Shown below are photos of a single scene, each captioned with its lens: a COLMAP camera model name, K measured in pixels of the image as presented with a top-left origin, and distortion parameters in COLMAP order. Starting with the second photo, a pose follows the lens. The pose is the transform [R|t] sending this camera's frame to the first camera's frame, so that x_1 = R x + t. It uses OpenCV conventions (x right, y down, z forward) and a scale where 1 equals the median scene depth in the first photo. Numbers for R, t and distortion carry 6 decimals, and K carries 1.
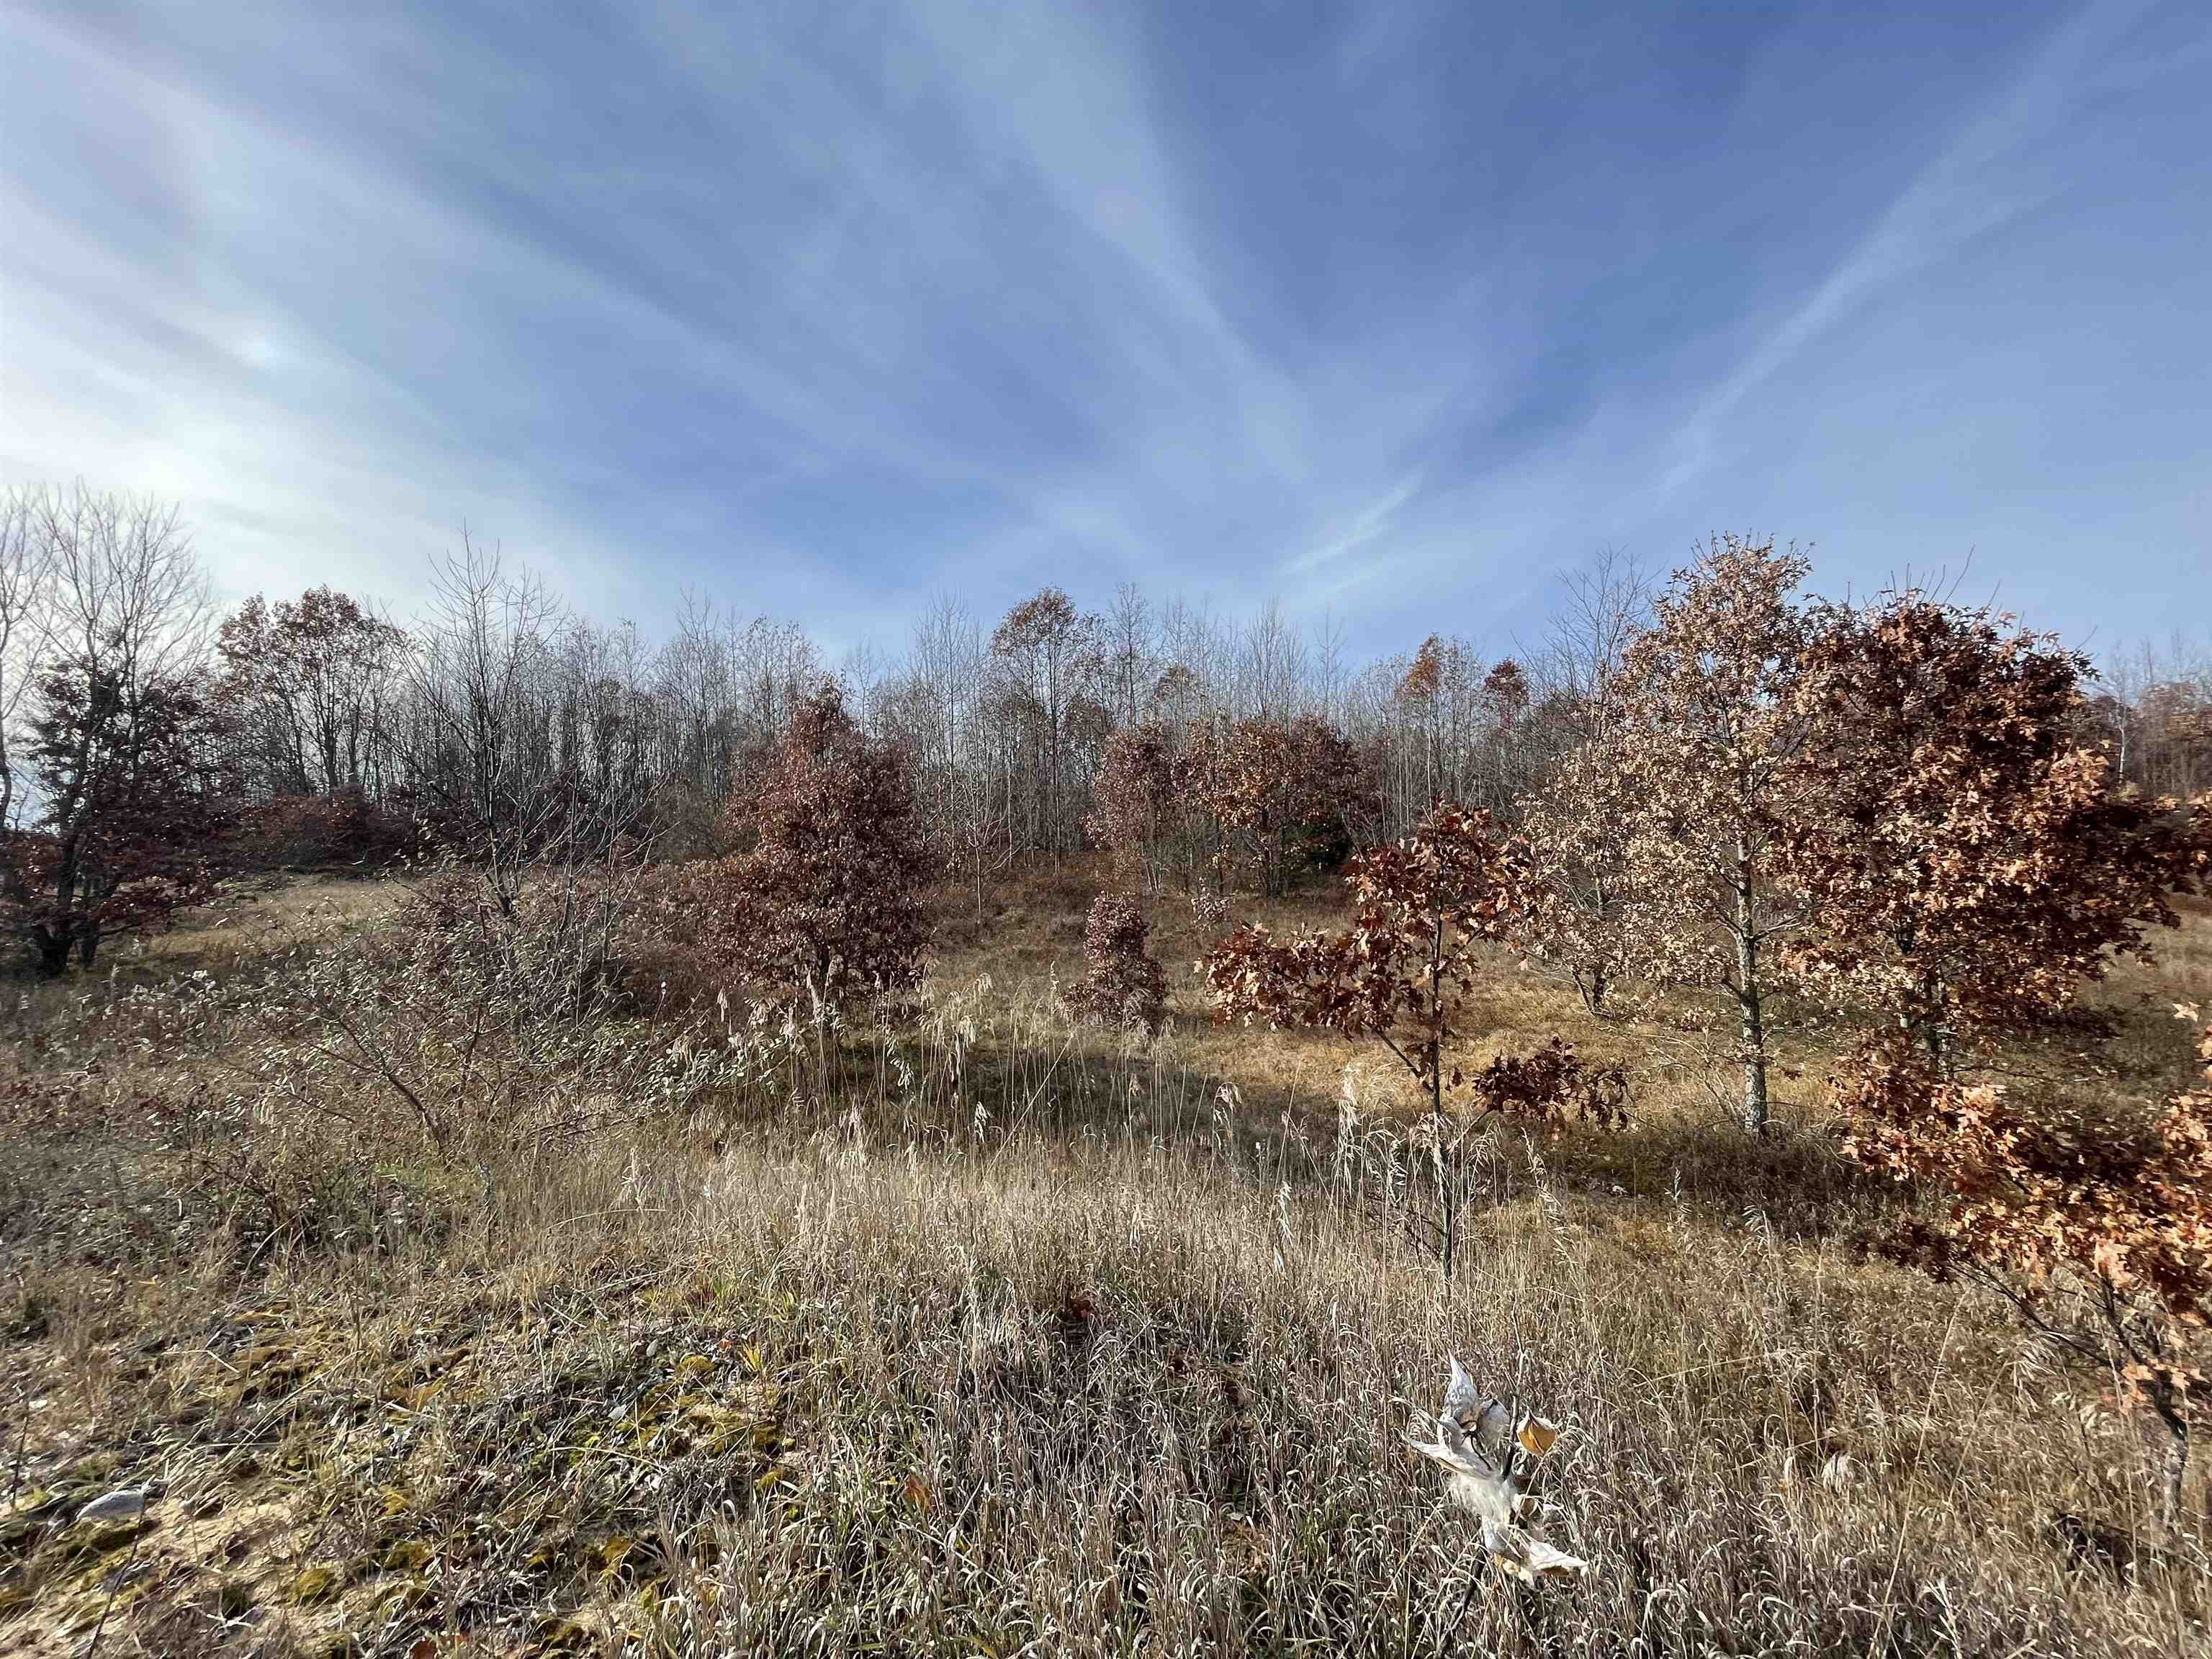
lens RADIAL K [[911.5, 0, 1095.8], [0, 911.5, 823.7], [0, 0, 1]] dist [0.002726, -0.001223]
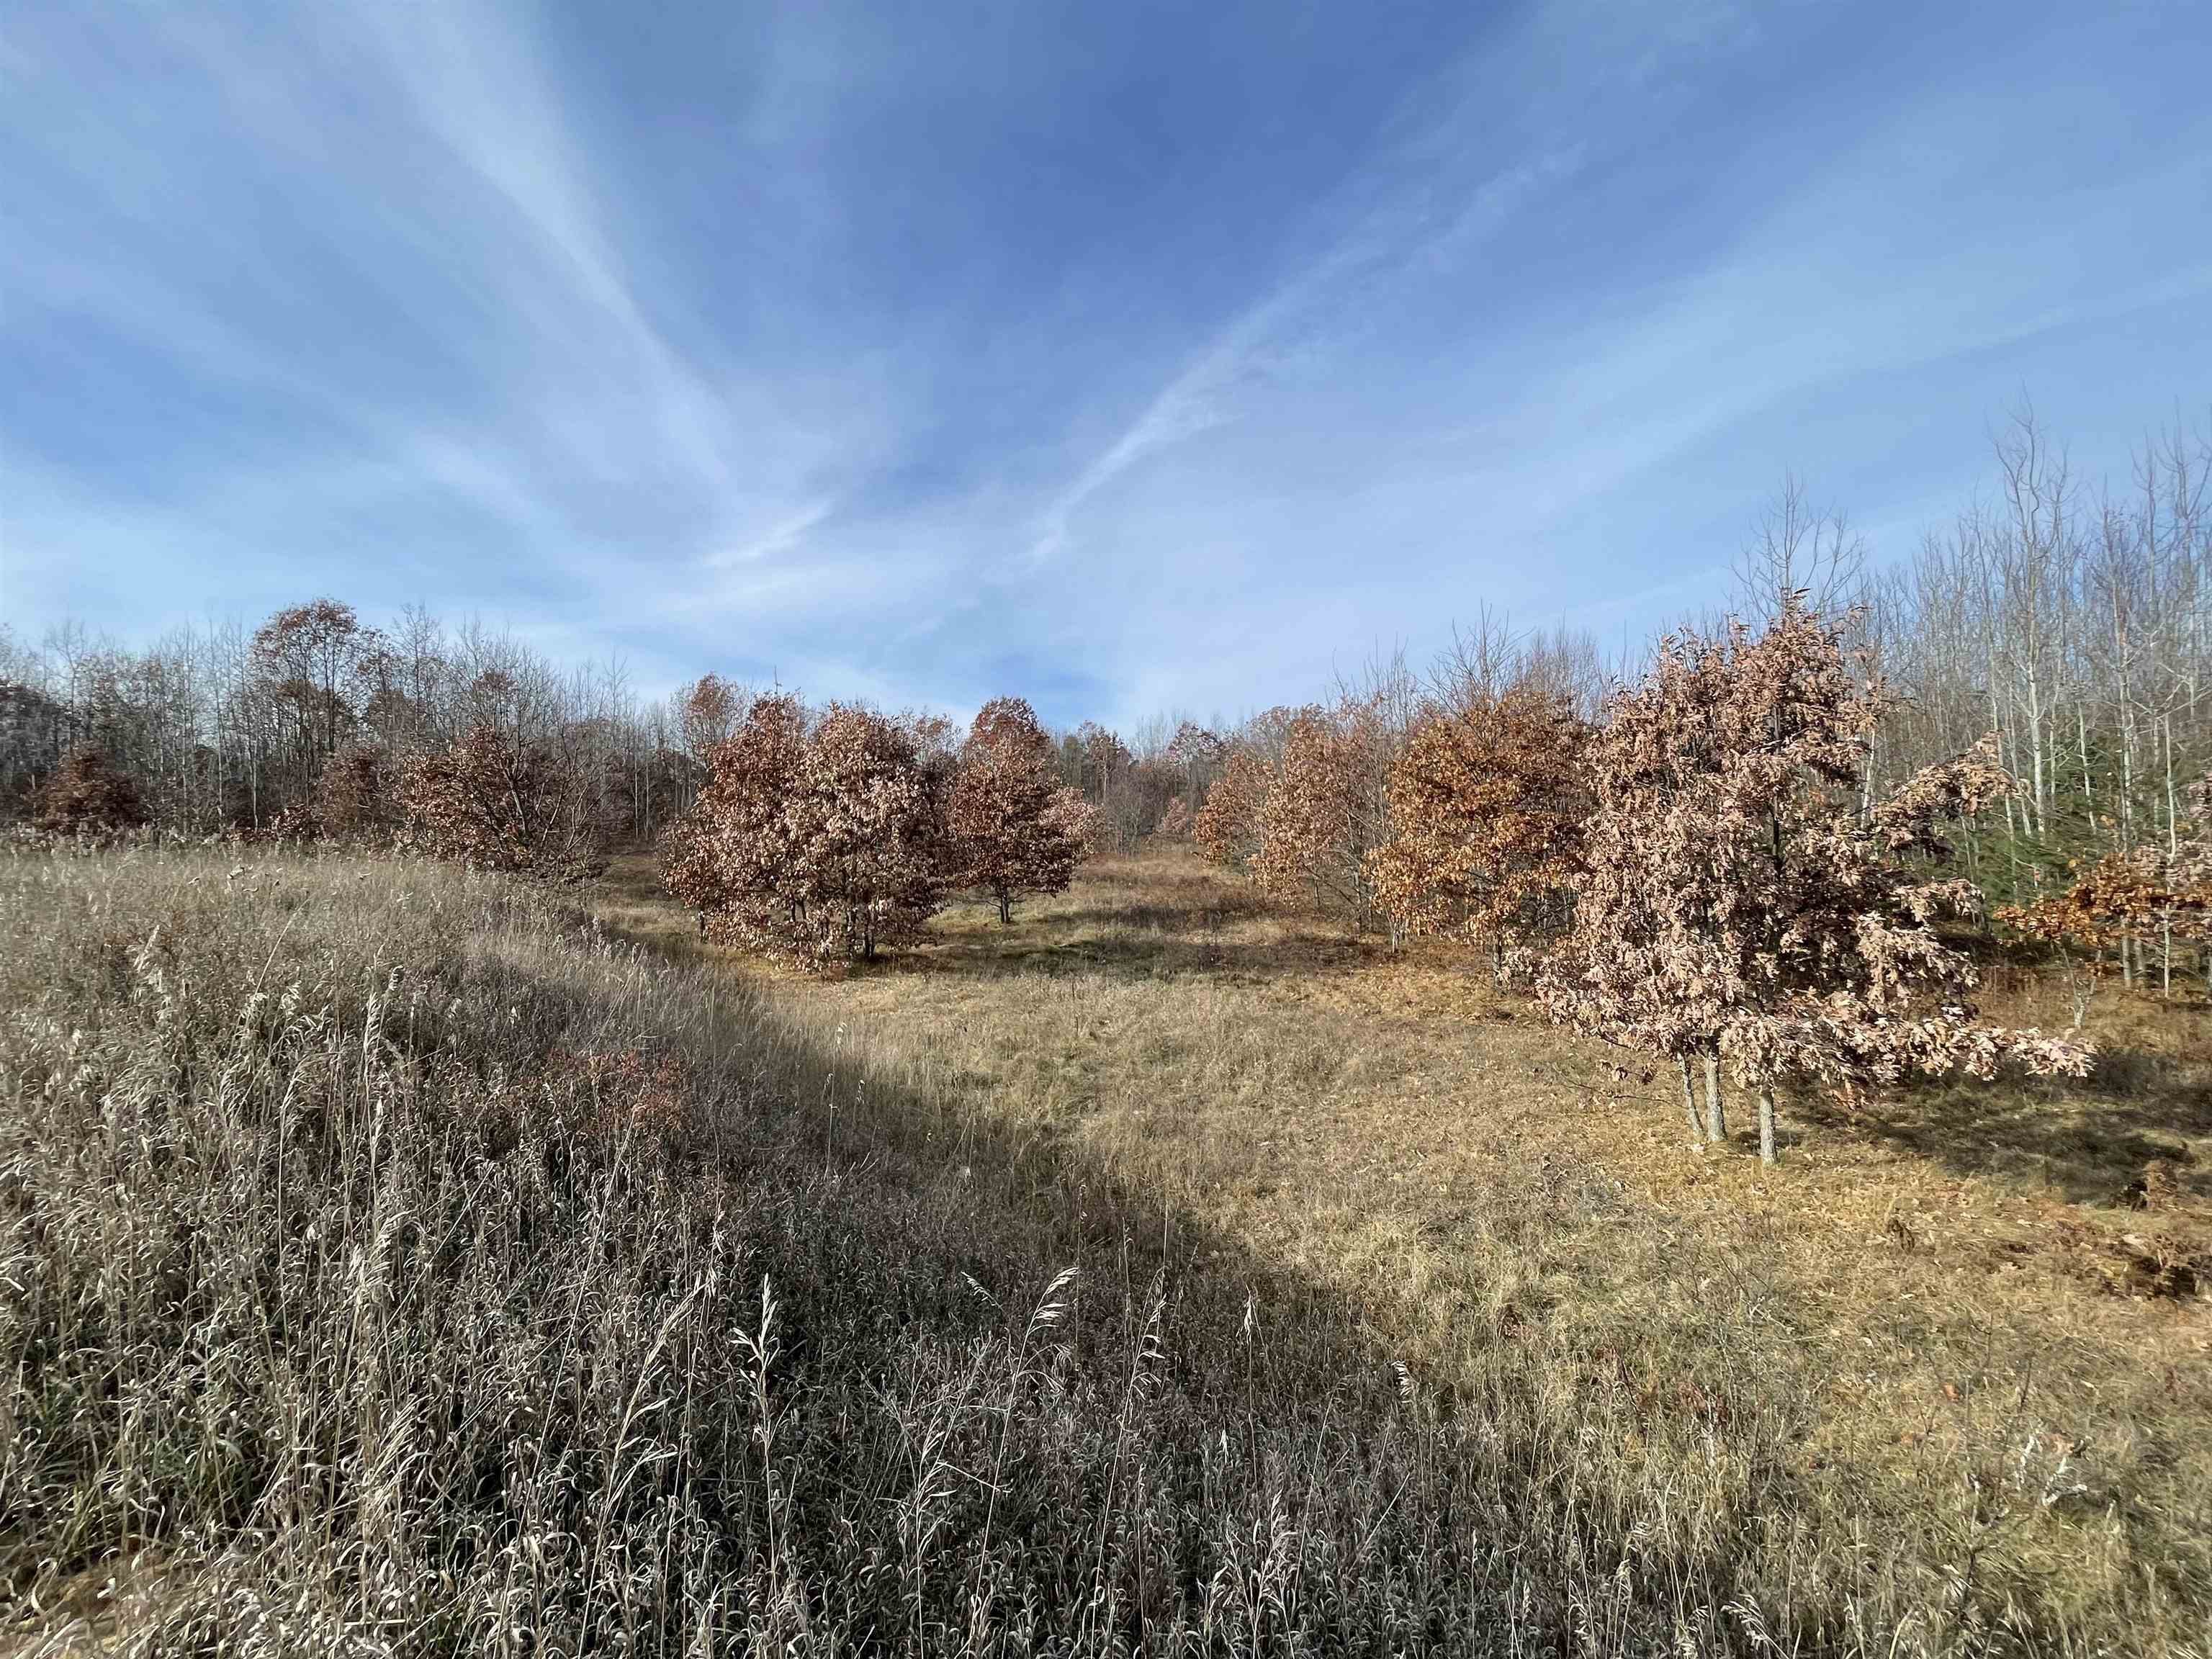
lens RADIAL K [[911.5, 0, 1127.8], [0, 911.5, 788.7], [0, 0, 1]] dist [0.002726, -0.001223]
pose [[0.817500, 0.048338, 0.573897, 0.159435], [-0.033820, 0.998781, -0.035949, -0.029394], [-0.574935, 0.009979, 0.818138, -0.616867]]
